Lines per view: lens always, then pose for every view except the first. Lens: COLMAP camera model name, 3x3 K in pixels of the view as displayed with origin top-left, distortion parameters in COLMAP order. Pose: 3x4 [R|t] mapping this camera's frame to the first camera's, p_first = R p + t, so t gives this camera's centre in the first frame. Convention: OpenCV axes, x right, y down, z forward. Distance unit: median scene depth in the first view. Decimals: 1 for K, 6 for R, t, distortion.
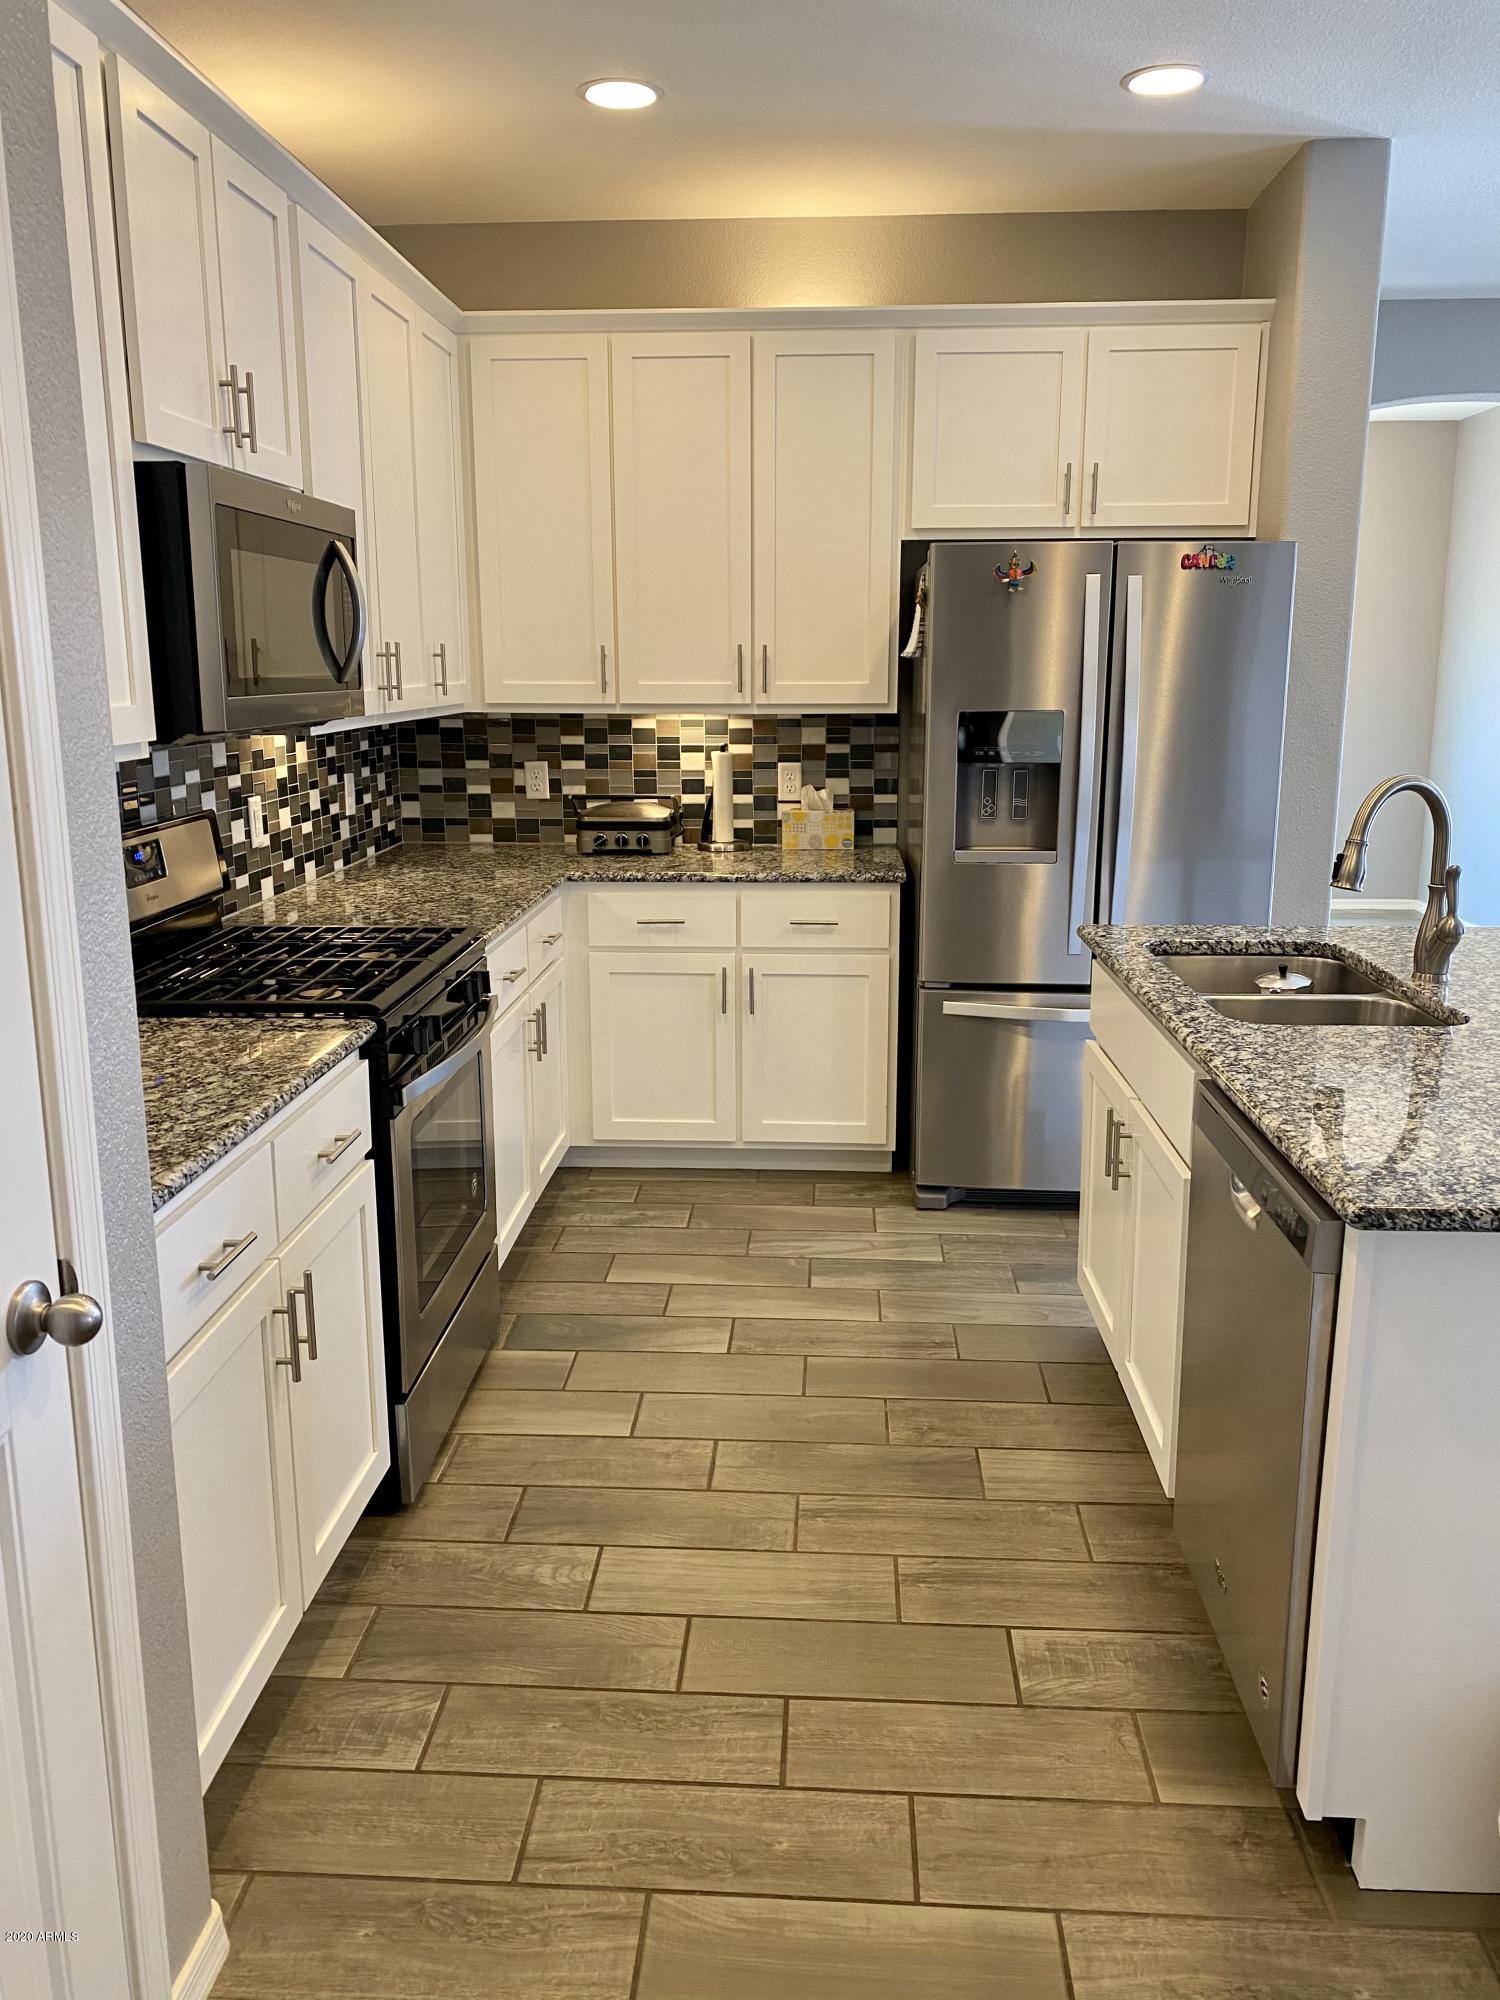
lens RADIAL K [[1555.0, 0, 749.2], [0, 1555.0, 1000.3], [0, 0, 1]] dist [0.036706, -0.063792]
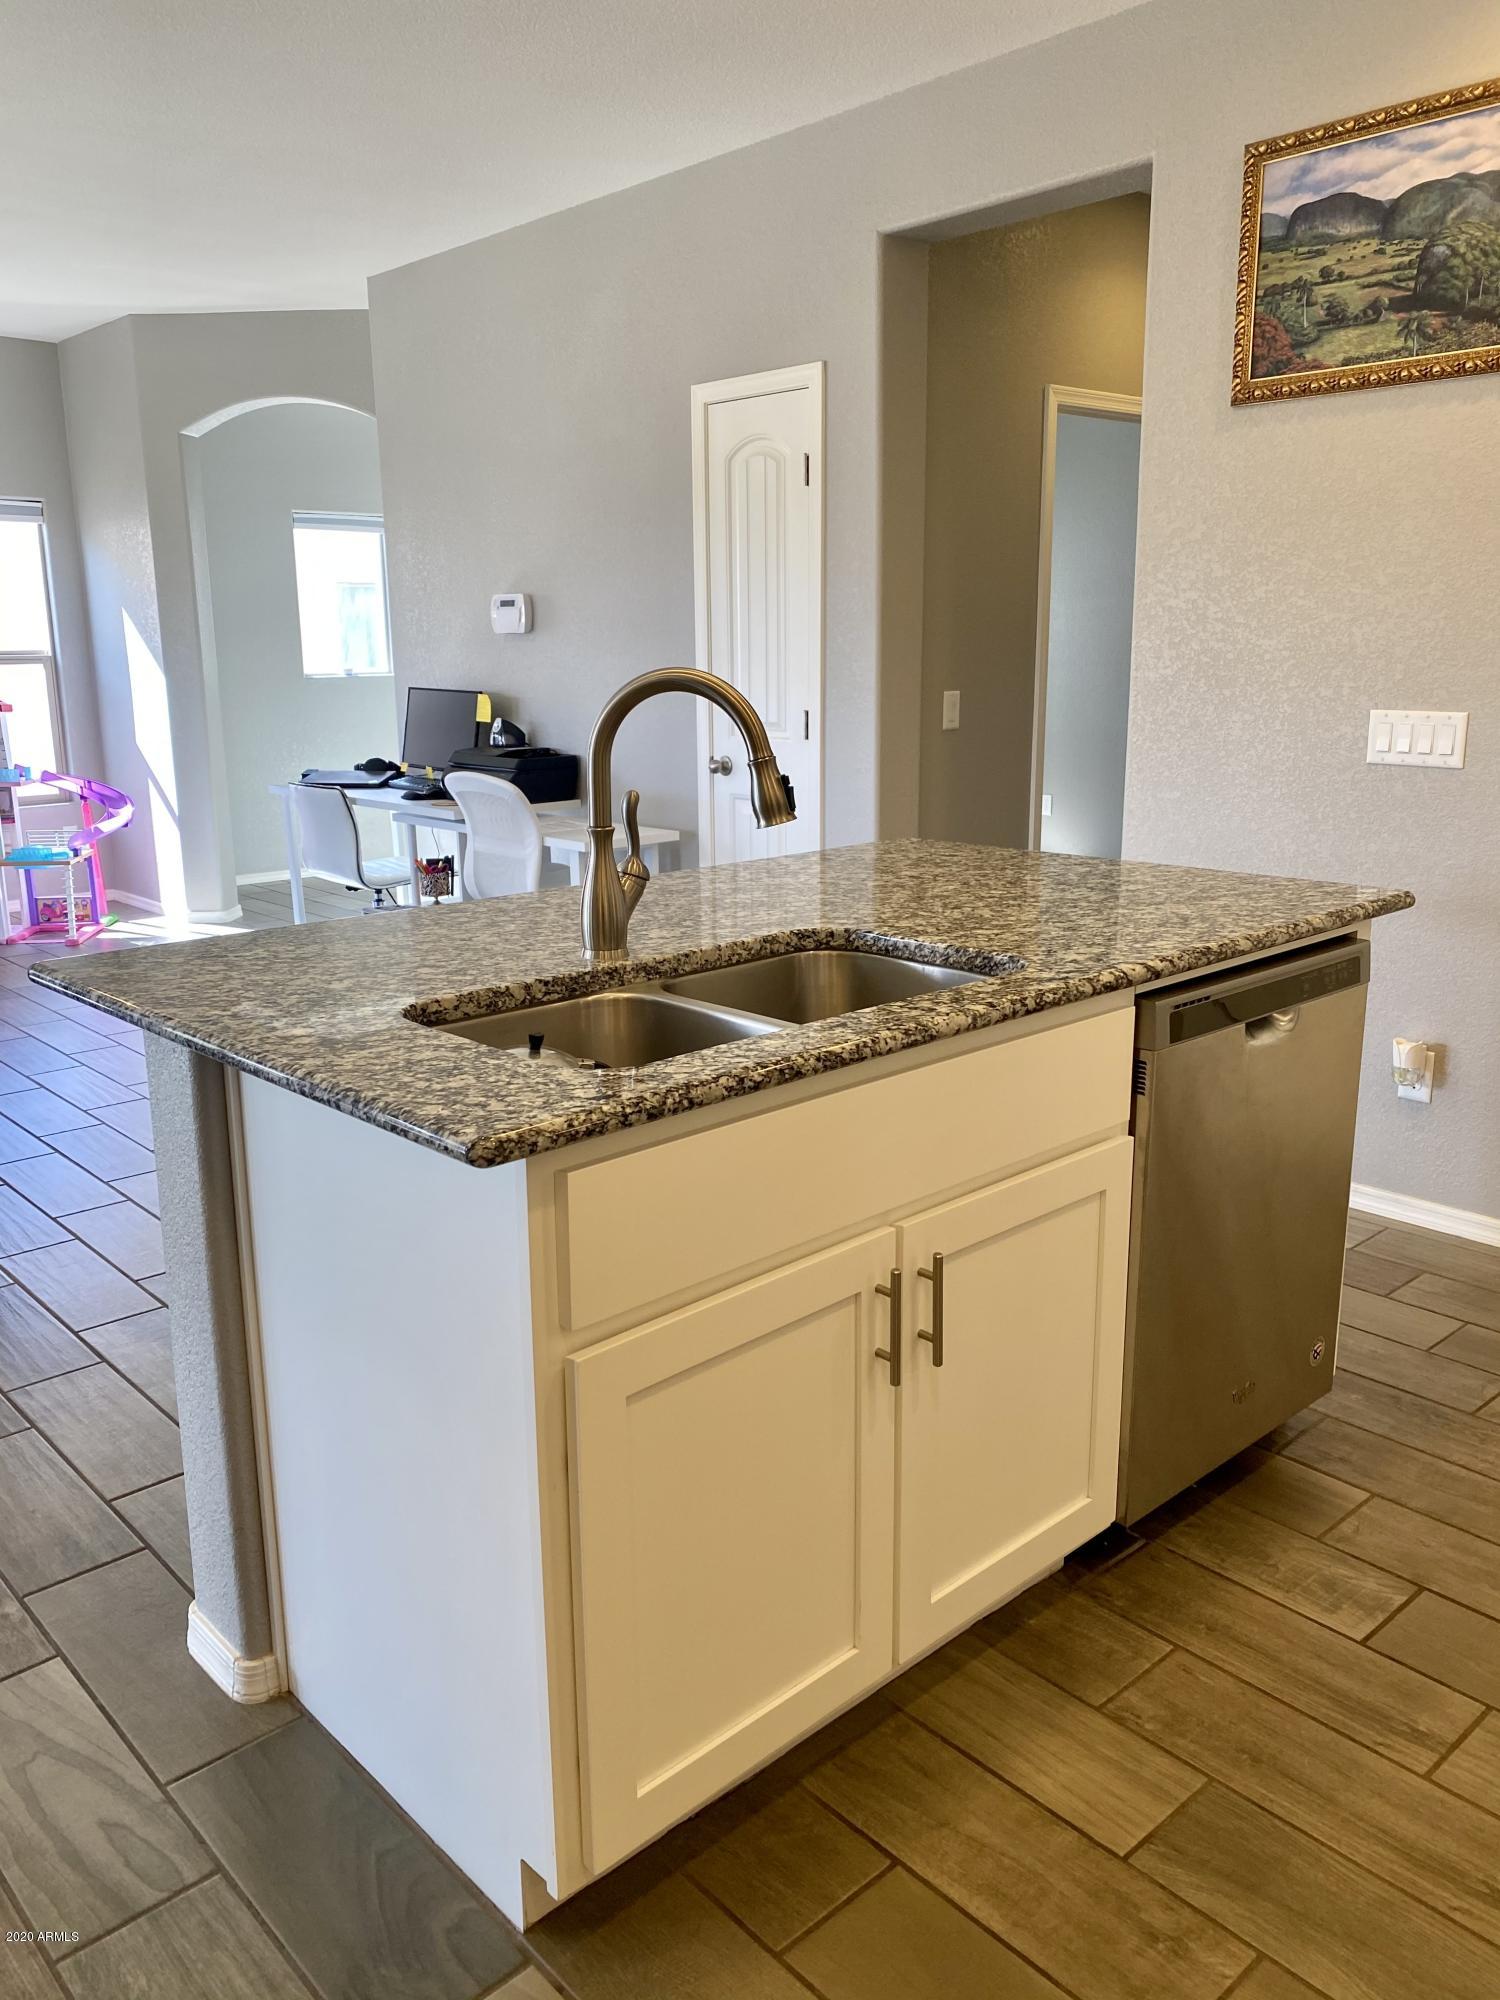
lens RADIAL K [[1534.8, 0, 740.9], [0, 1534.8, 993.5], [0, 0, 1]] dist [0.048270, -0.051987]
pose [[-0.715539, -0.152055, 0.681823, -0.083621], [0.159990, 0.914411, 0.371826, -0.211625], [-0.680005, 0.375141, -0.629970, 1.184423]]
